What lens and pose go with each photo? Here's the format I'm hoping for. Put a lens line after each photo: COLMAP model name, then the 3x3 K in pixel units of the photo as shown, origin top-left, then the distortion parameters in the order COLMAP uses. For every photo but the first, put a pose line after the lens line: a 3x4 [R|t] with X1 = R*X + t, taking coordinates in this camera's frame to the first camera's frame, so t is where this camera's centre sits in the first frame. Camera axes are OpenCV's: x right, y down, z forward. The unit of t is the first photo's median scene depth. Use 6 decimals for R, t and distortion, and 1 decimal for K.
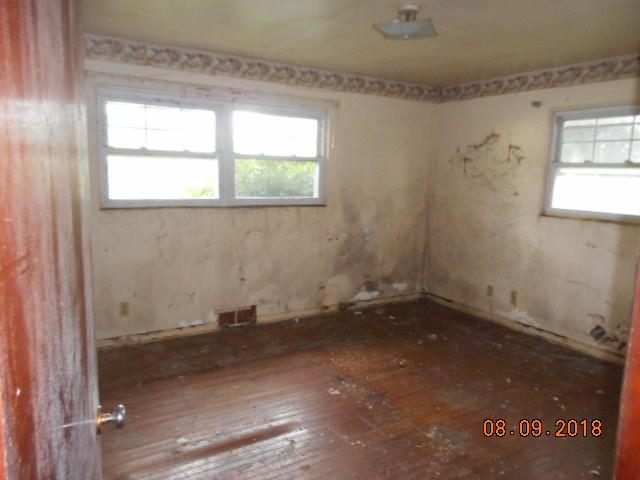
lens RADIAL K [[473.8, 0, 320.6], [0, 473.8, 240.2], [0, 0, 1]] dist [0.007065, 0.001384]
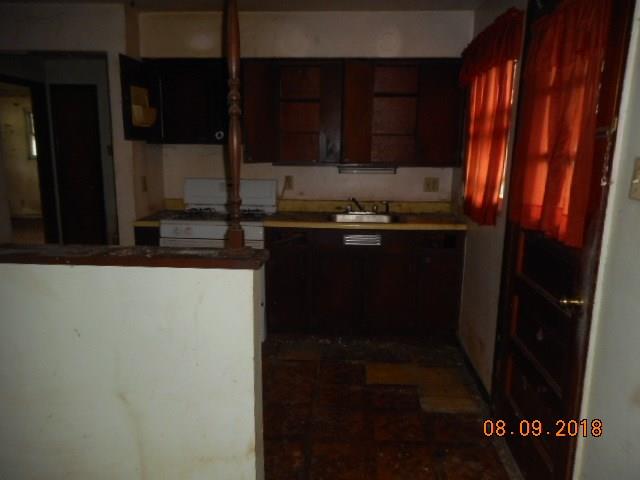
lens RADIAL K [[464.6, 0, 319.9], [0, 464.6, 239.9], [0, 0, 1]] dist [-0.002113, -0.000386]
pose [[0.608310, -0.163683, 0.776638, -0.388106], [0.111124, 0.986430, 0.120859, 0.188963], [-0.785882, 0.012784, 0.618244, -1.233288]]
